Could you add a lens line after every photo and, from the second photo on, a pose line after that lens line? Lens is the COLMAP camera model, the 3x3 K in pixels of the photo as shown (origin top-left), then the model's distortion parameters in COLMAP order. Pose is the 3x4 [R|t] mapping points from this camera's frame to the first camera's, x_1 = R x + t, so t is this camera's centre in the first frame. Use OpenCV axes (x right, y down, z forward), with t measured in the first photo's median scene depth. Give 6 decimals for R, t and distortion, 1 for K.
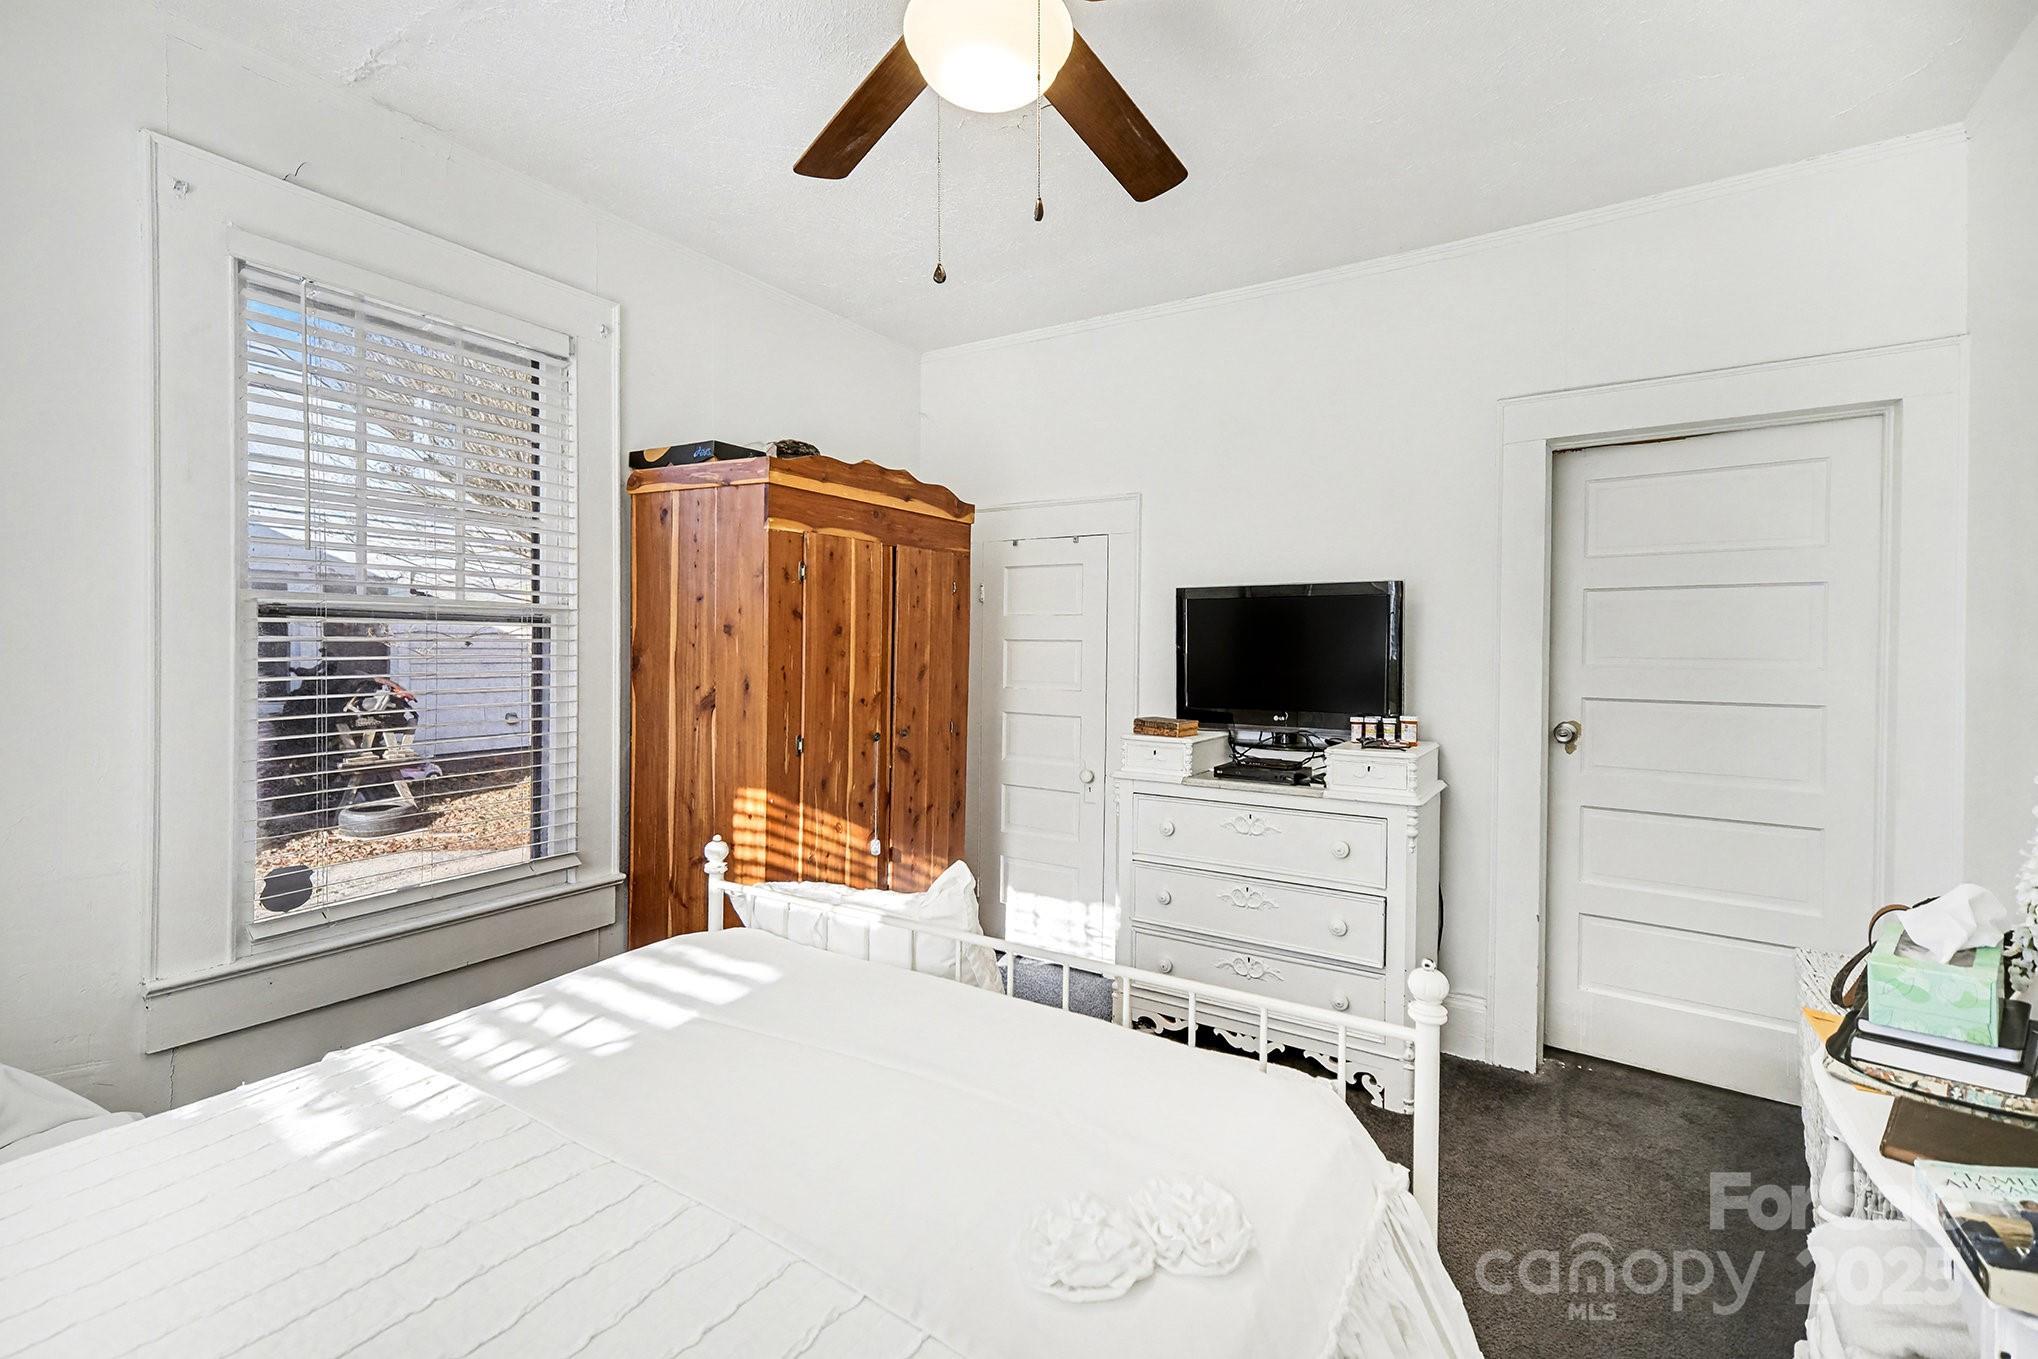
lens RADIAL K [[885.0, 0, 1030.4], [0, 885.0, 662.2], [0, 0, 1]] dist [0.002032, 0.000265]
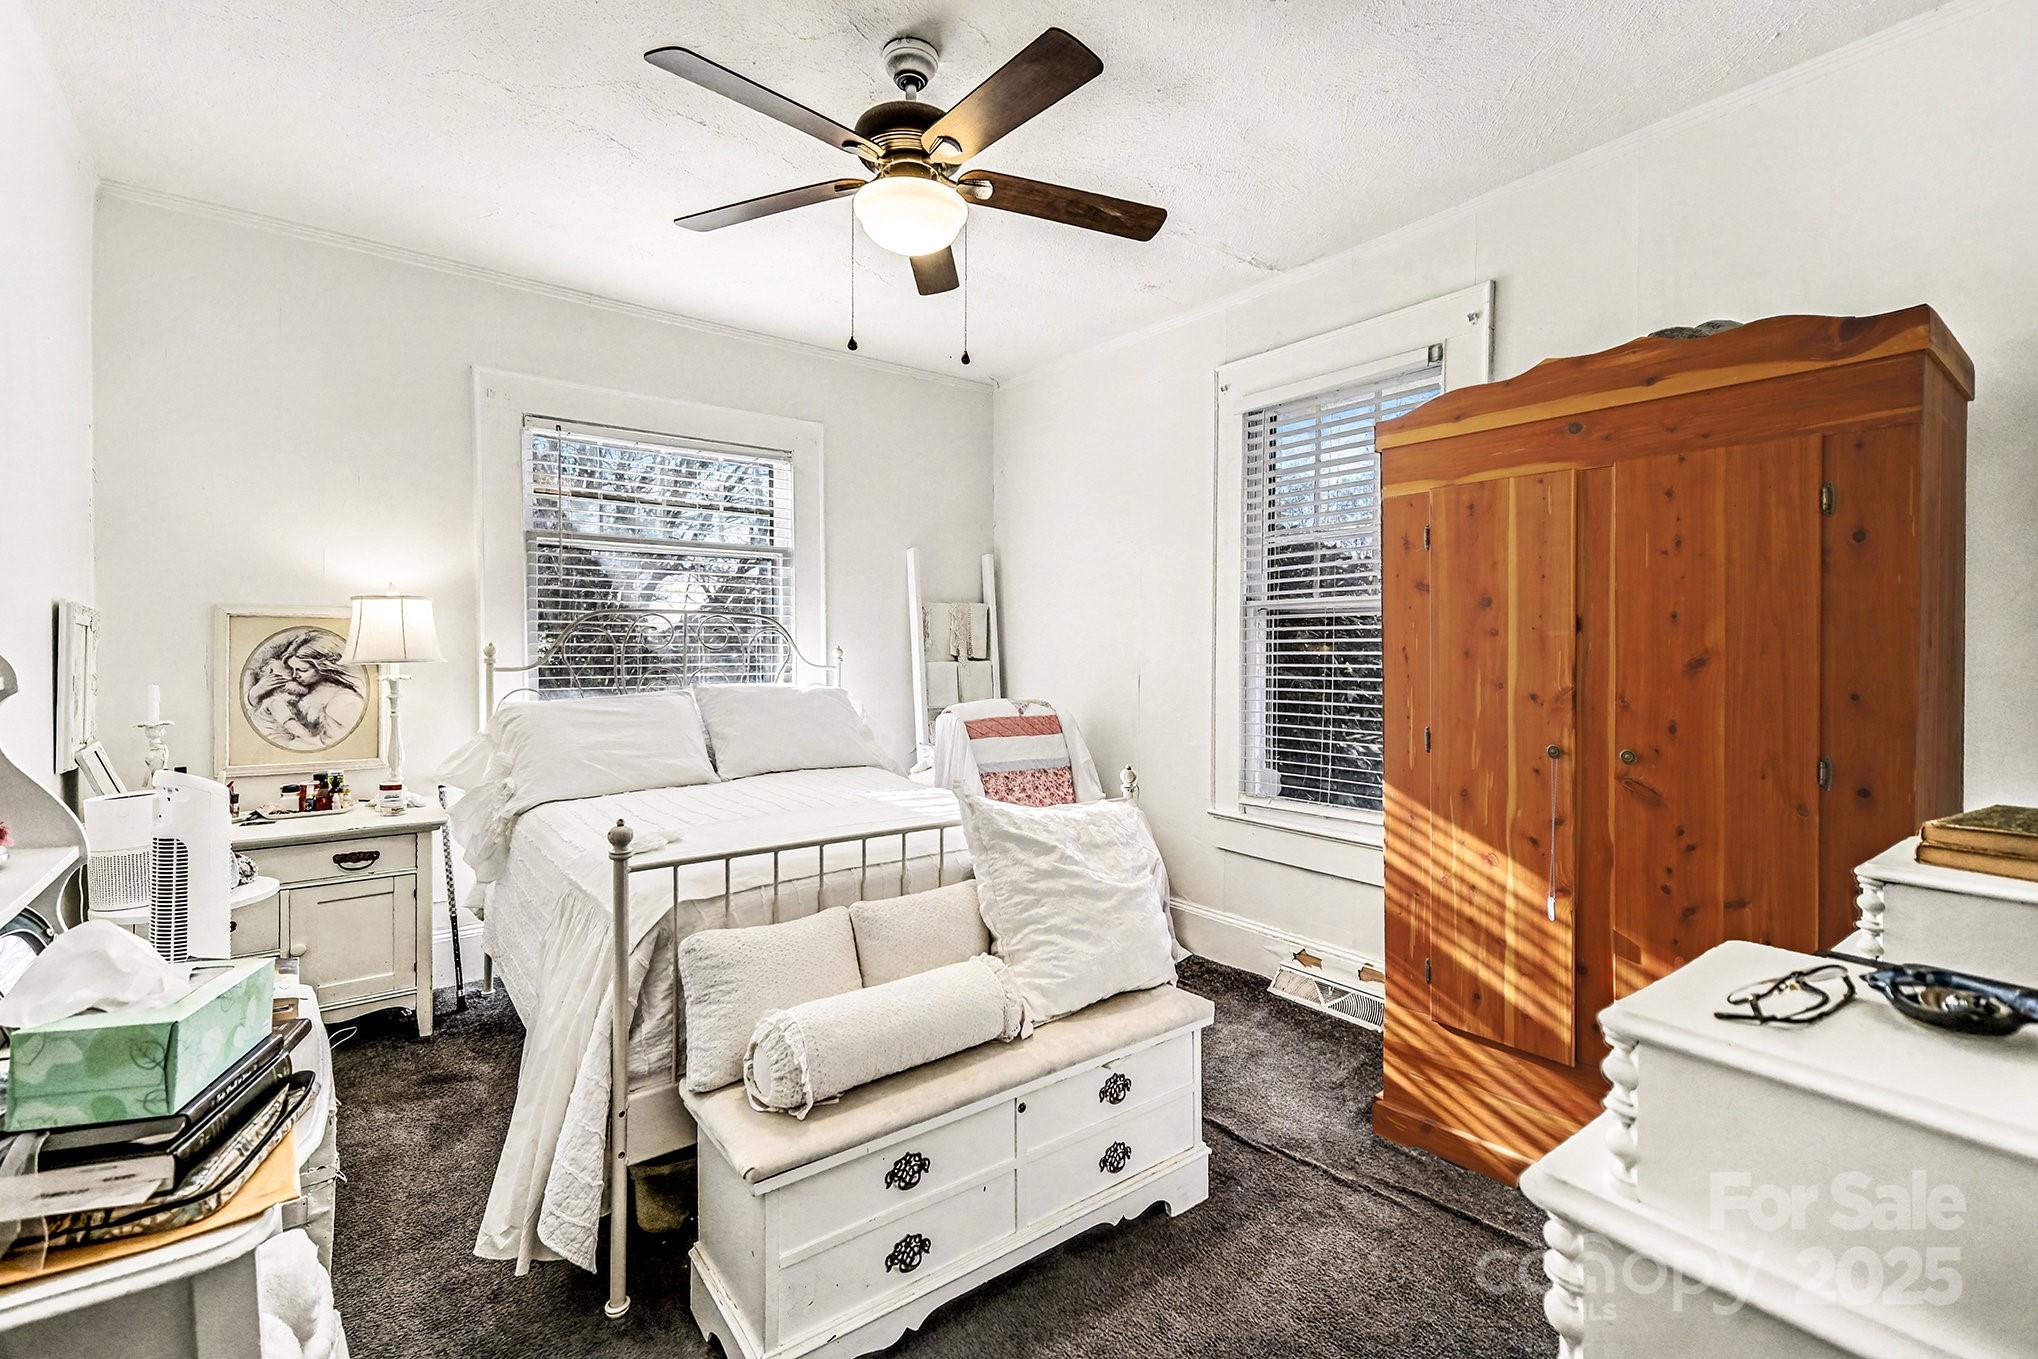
lens RADIAL K [[902.0, 0, 1022.9], [0, 902.0, 644.8], [0, 0, 1]] dist [0.000559, 0.000011]
pose [[-0.317468, -0.010537, -0.948210, 0.653294], [-0.018927, 0.999809, -0.004774, 0.012483], [0.948080, 0.016431, -0.317607, 0.861923]]
